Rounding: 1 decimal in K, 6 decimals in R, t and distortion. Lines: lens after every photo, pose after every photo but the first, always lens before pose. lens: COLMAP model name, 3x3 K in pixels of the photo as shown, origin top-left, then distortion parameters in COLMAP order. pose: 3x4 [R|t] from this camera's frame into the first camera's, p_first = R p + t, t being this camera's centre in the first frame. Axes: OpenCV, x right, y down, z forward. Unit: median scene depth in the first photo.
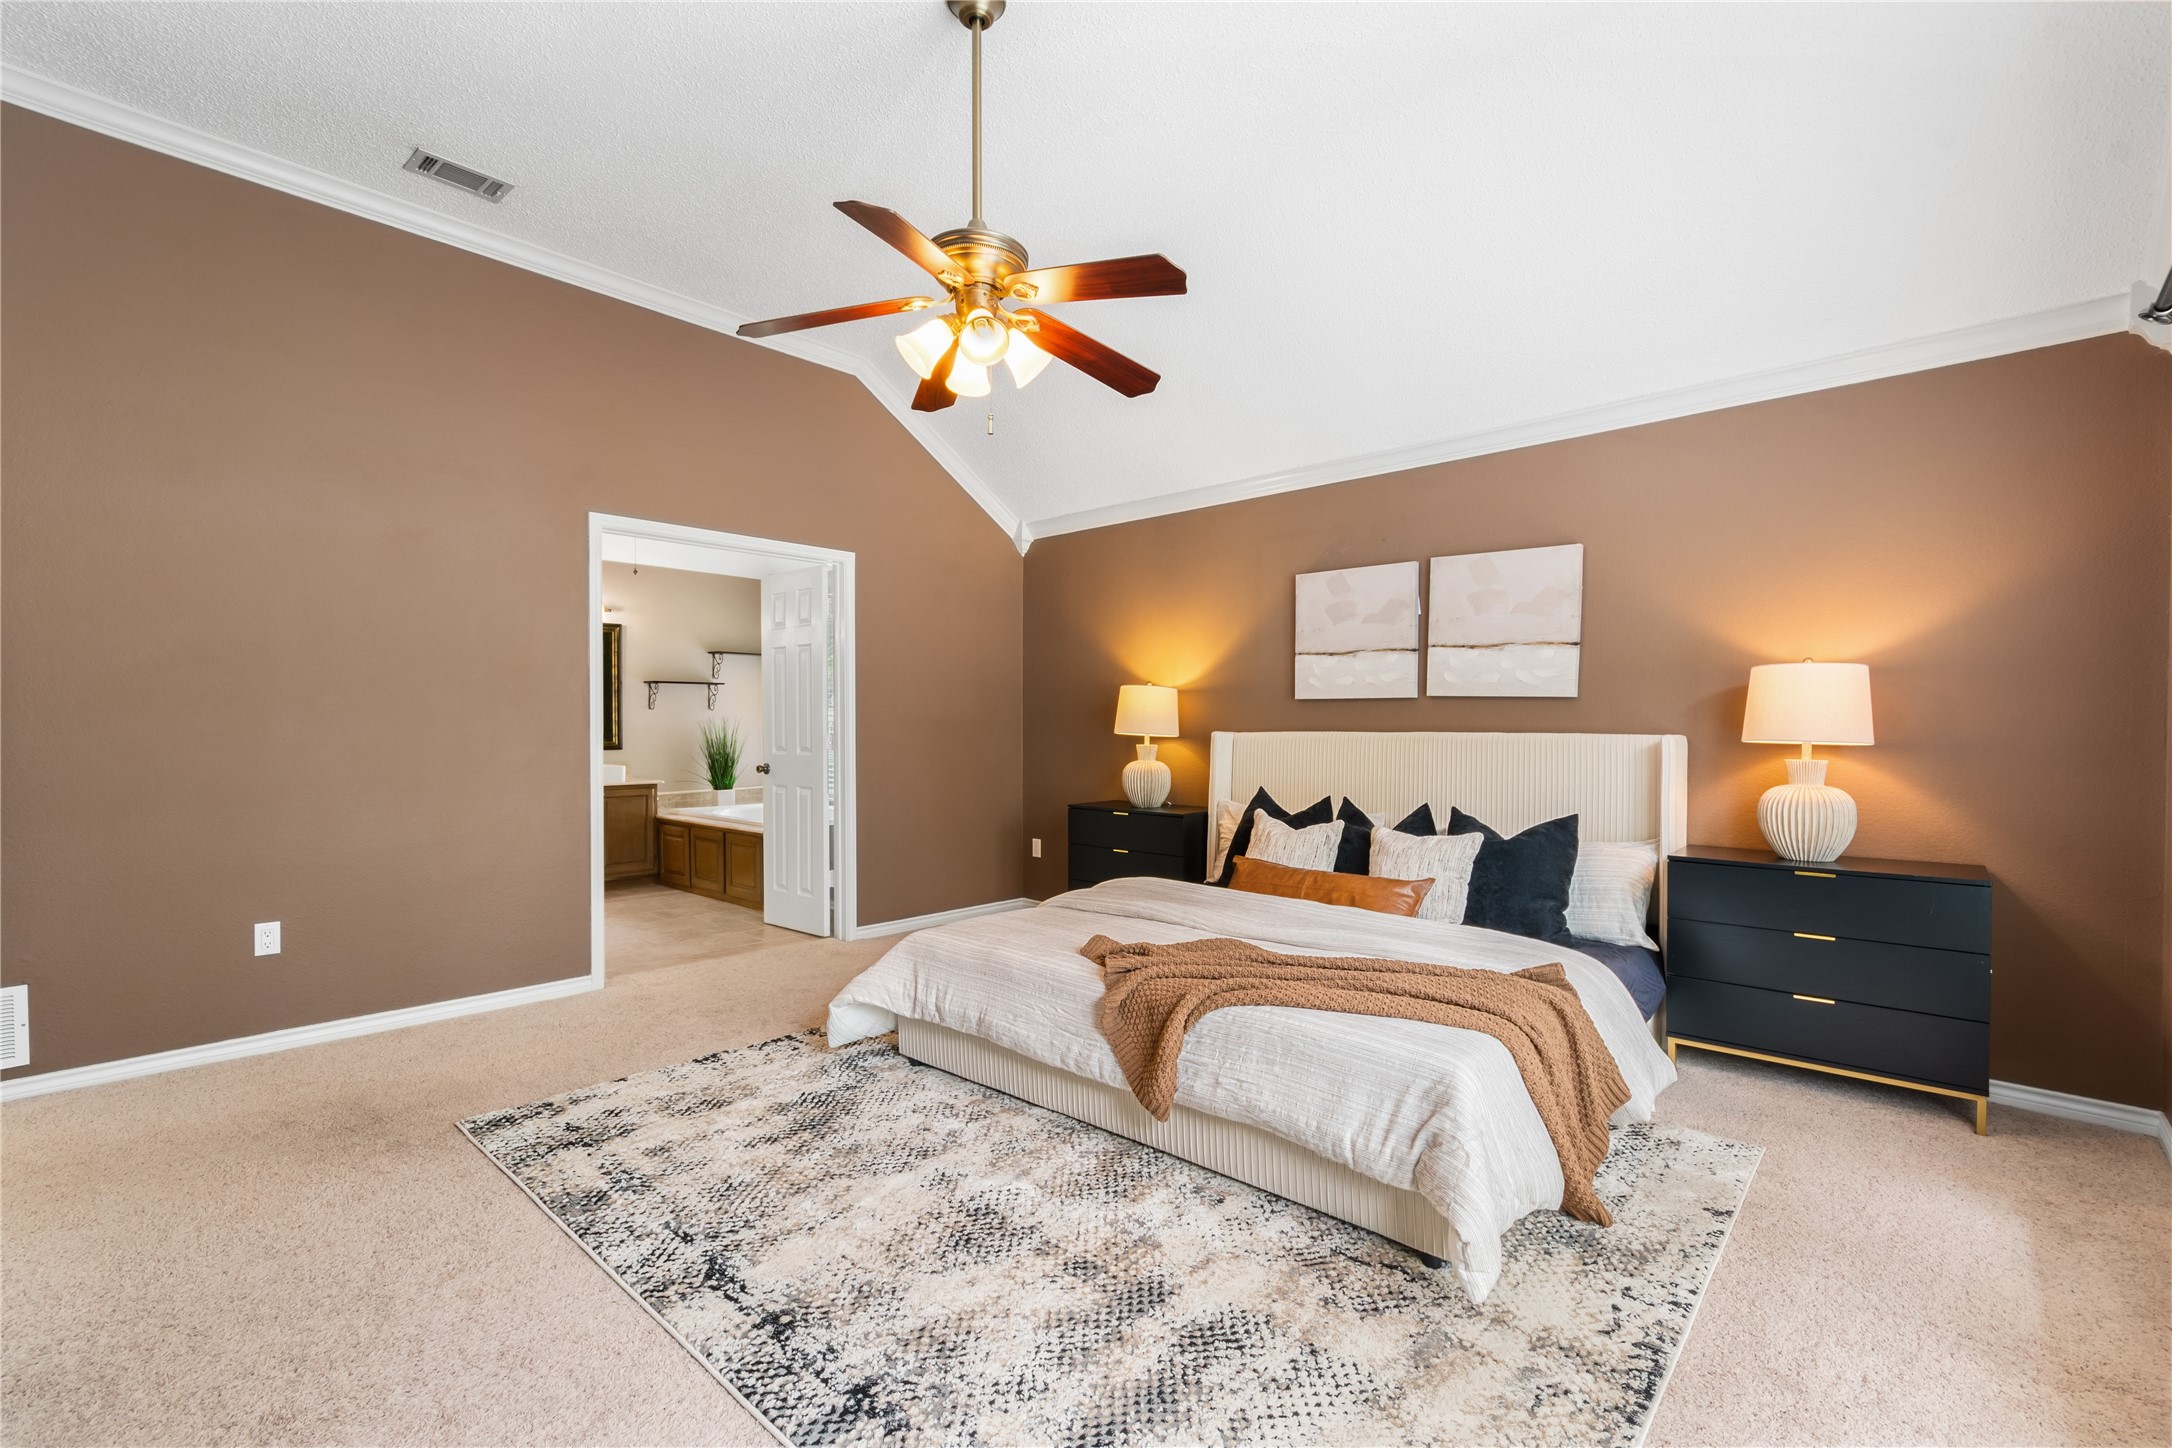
lens RADIAL K [[961.7, 0, 1094.2], [0, 961.7, 730.6], [0, 0, 1]] dist [0.006777, -0.001468]
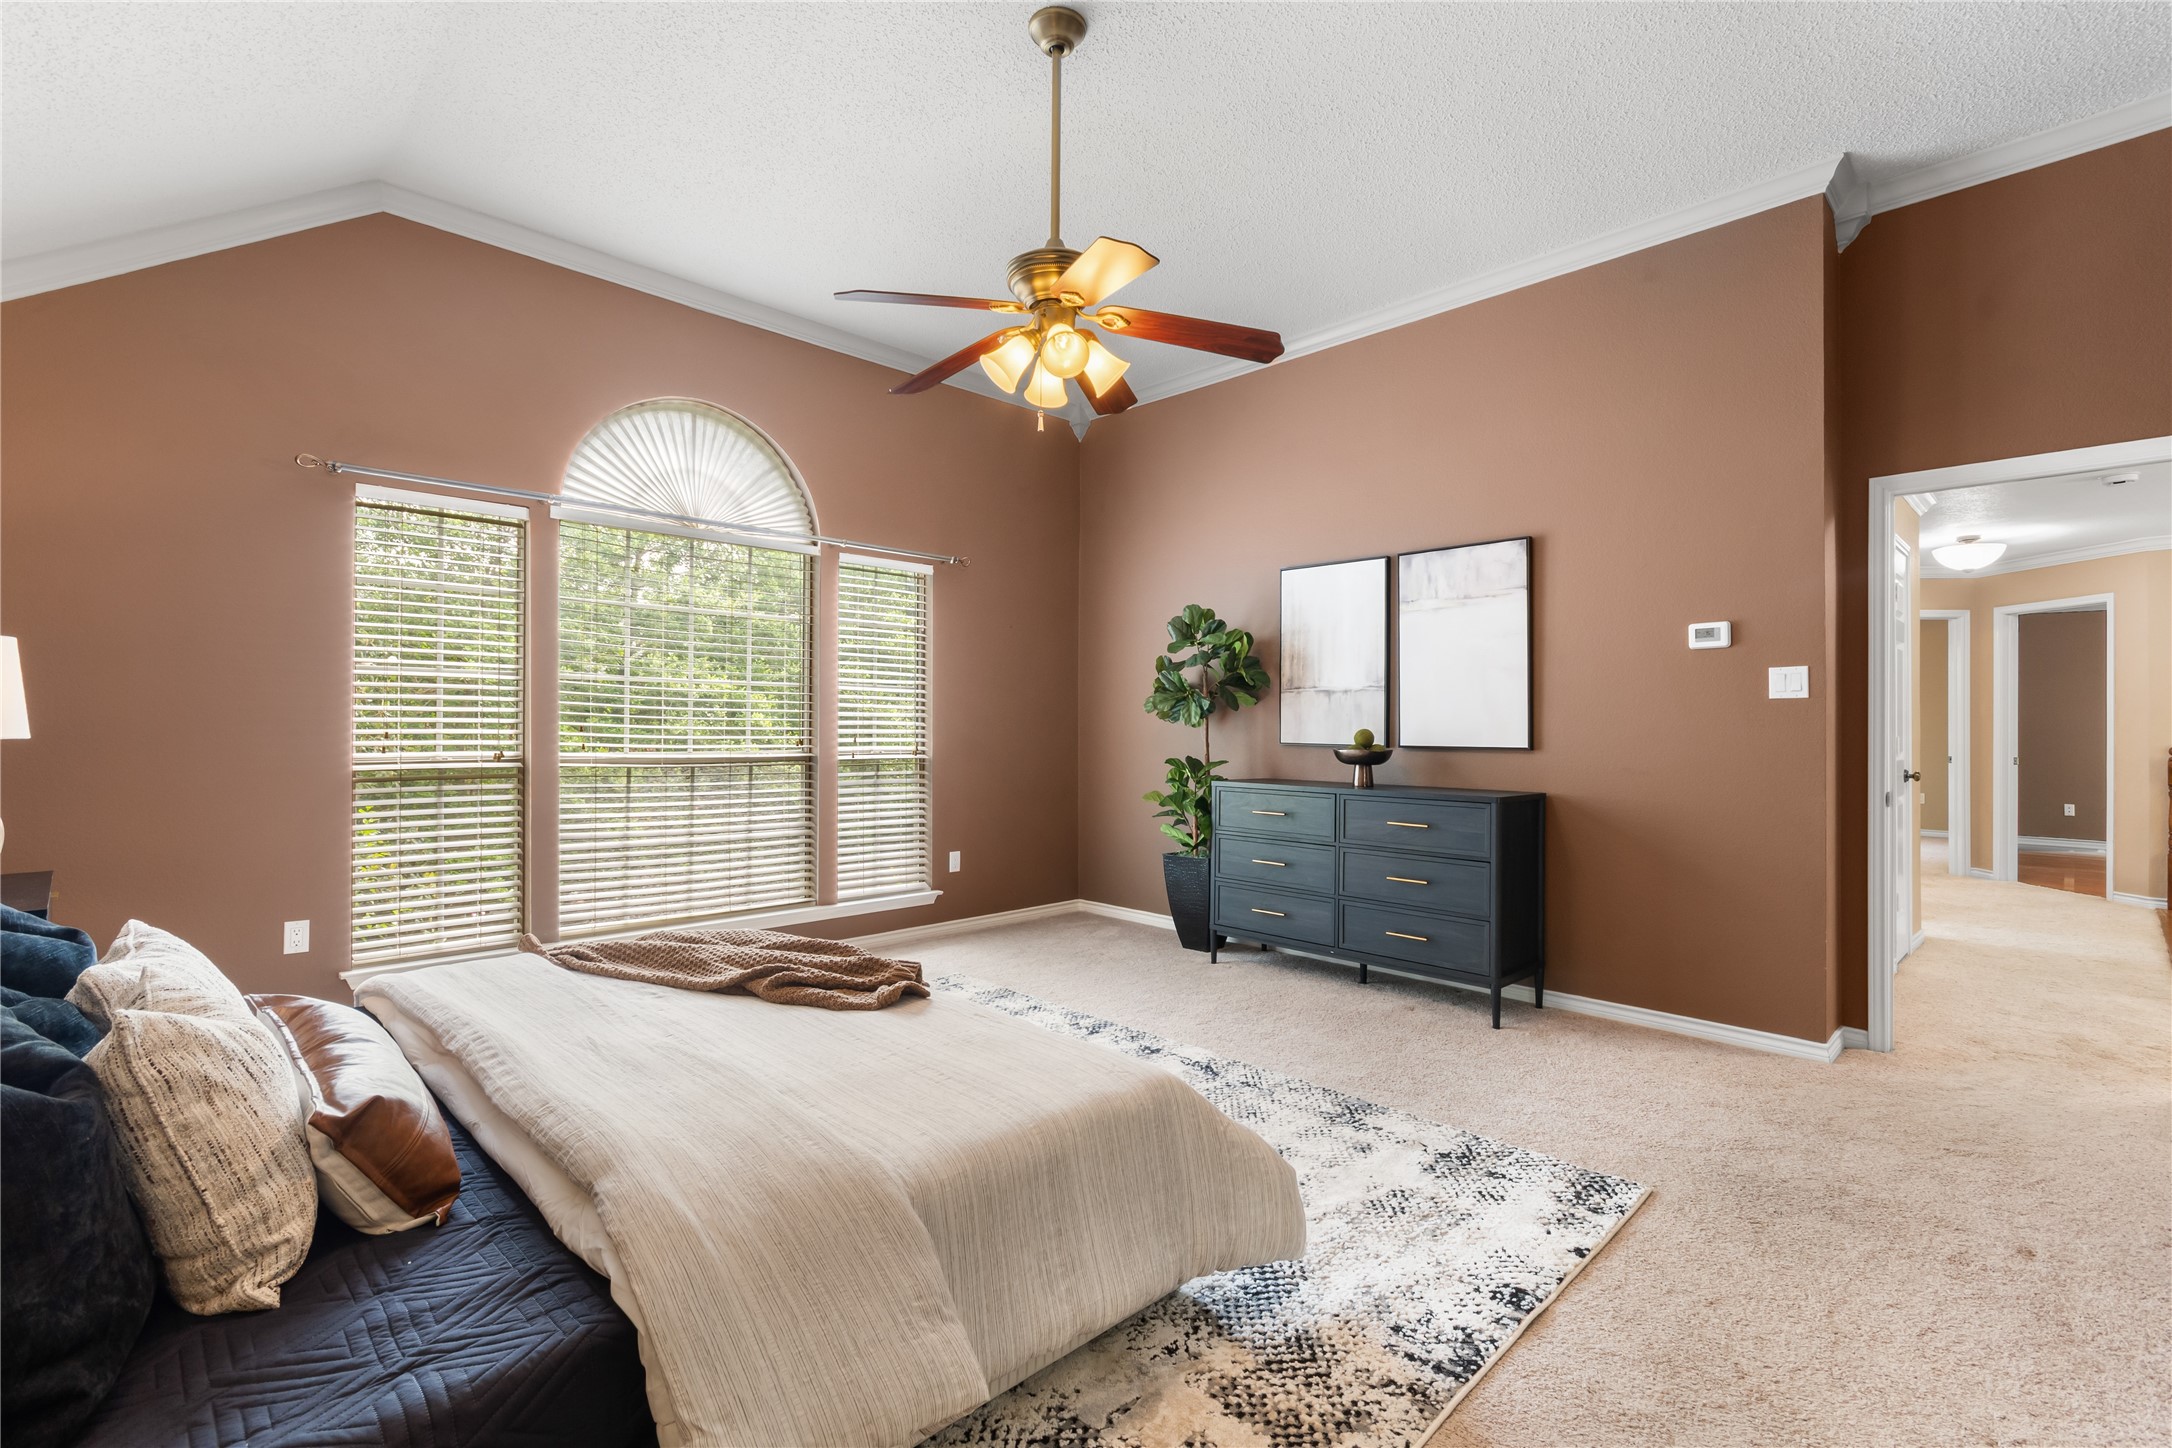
lens RADIAL K [[961.7, 0, 1088.4], [0, 961.7, 720.2], [0, 0, 1]] dist [0.006777, -0.001468]
pose [[-0.998908, -0.010156, 0.045605, -0.180159], [-0.009951, 0.999939, 0.004705, -0.015016], [-0.045650, 0.004246, -0.998948, 1.780170]]
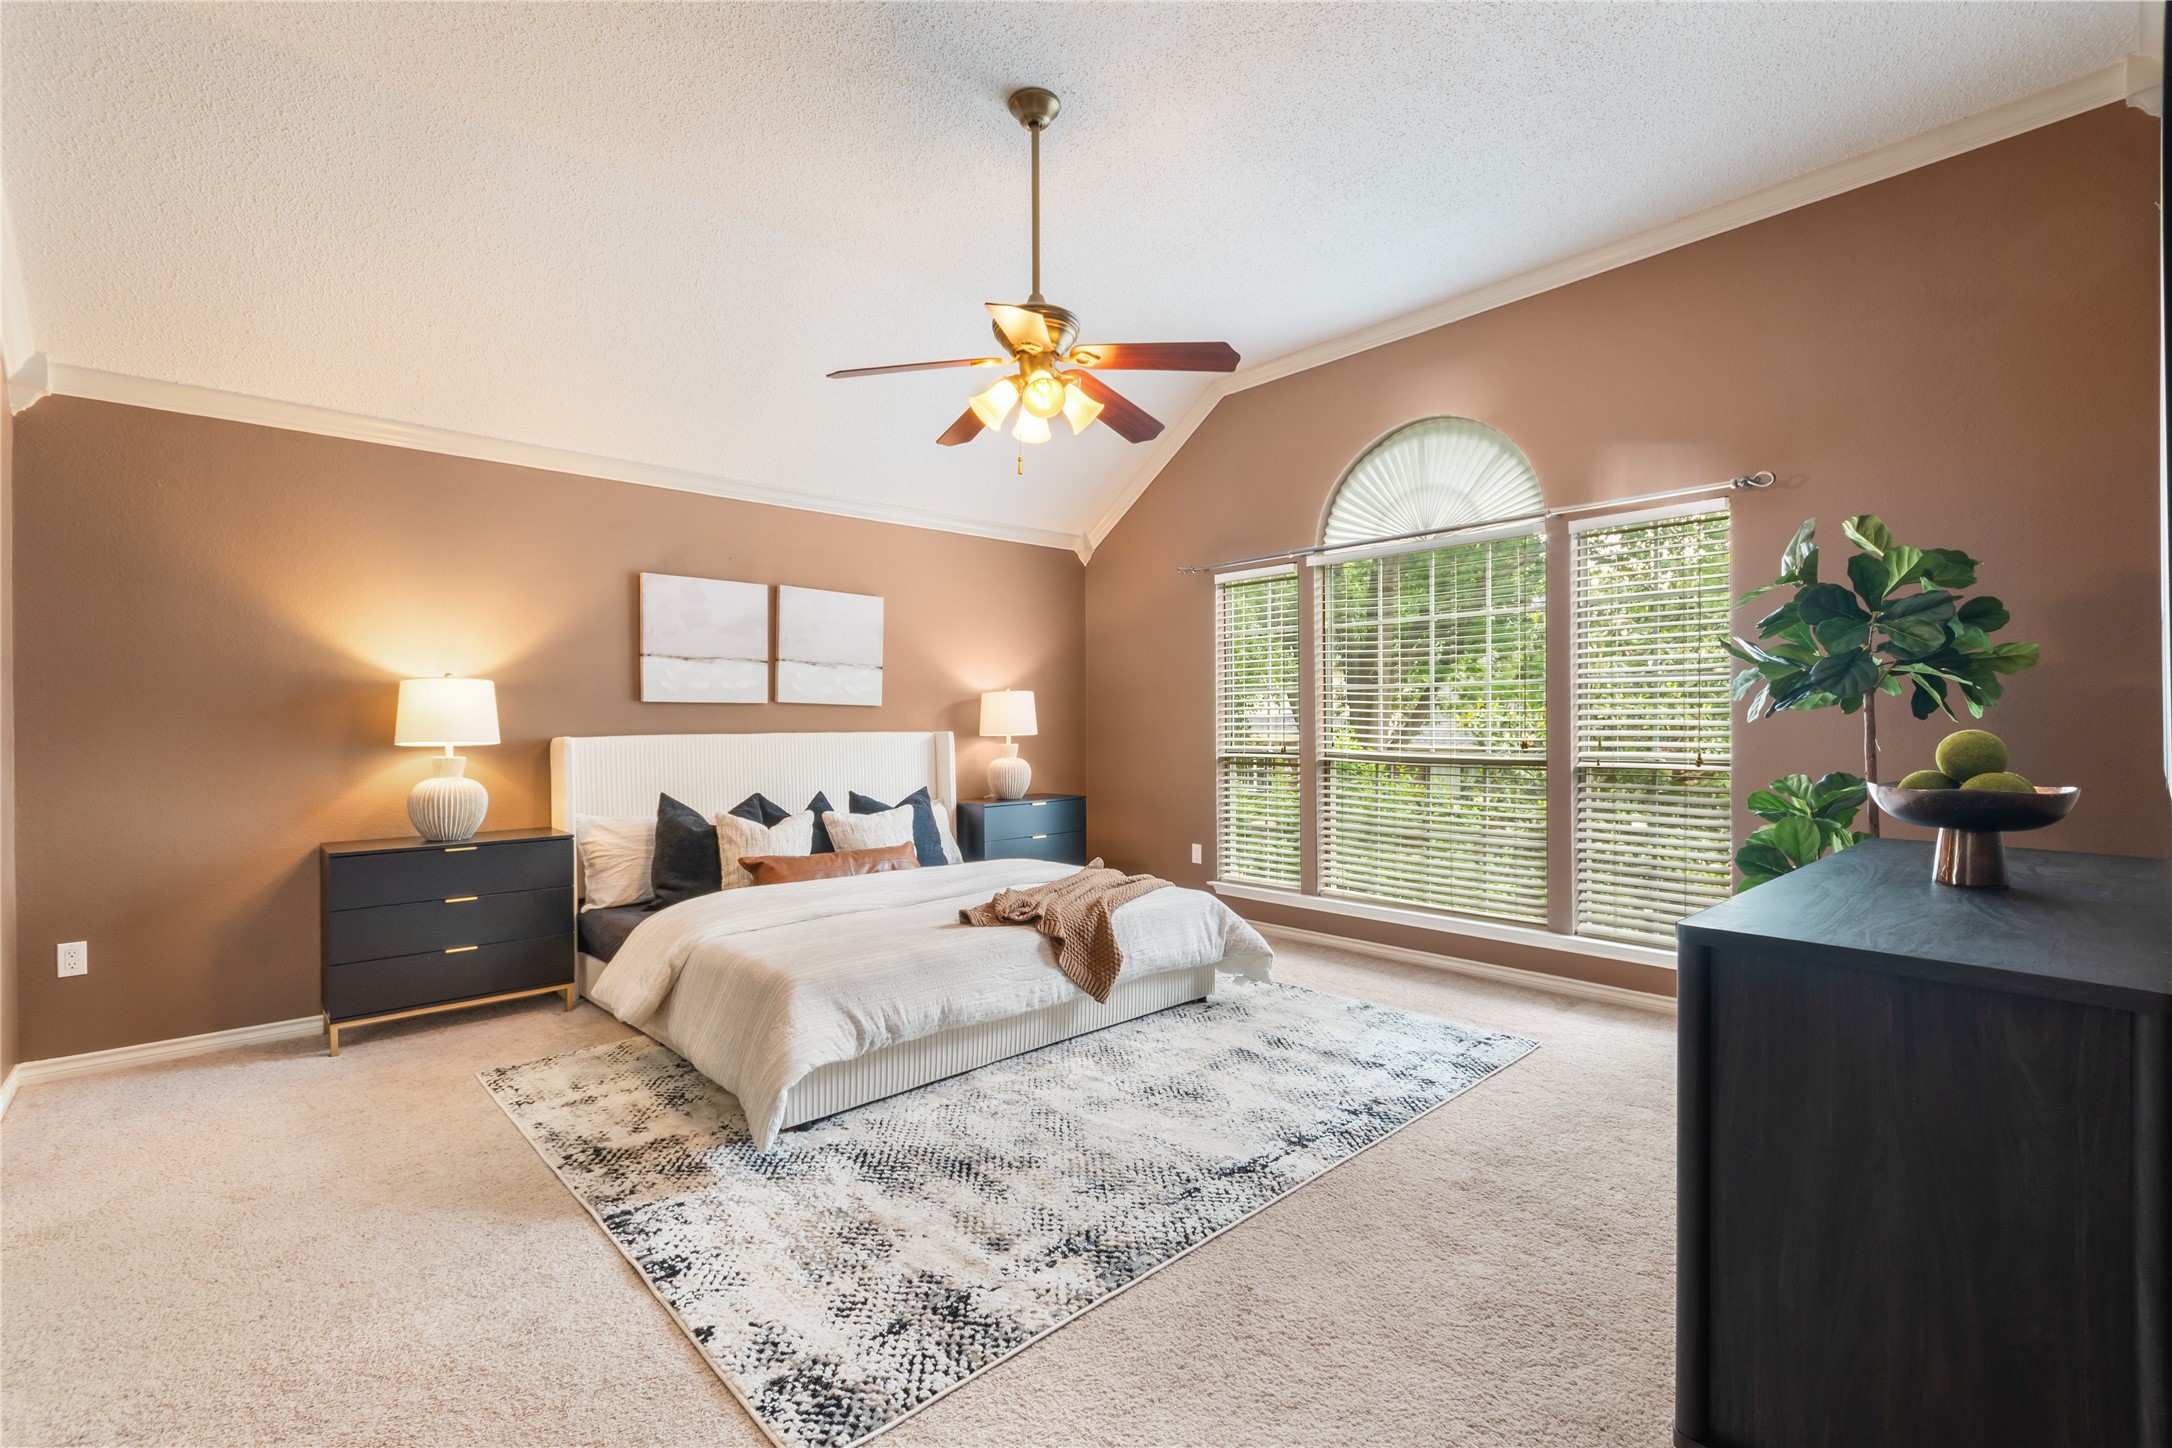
lens RADIAL K [[961.7, 0, 1094.4], [0, 961.7, 728.6], [0, 0, 1]] dist [0.006777, -0.001468]
pose [[0.071724, -0.009005, 0.997384, -1.115333], [0.014221, 0.999867, 0.008004, -0.011226], [-0.997323, 0.013610, 0.071843, 0.747950]]
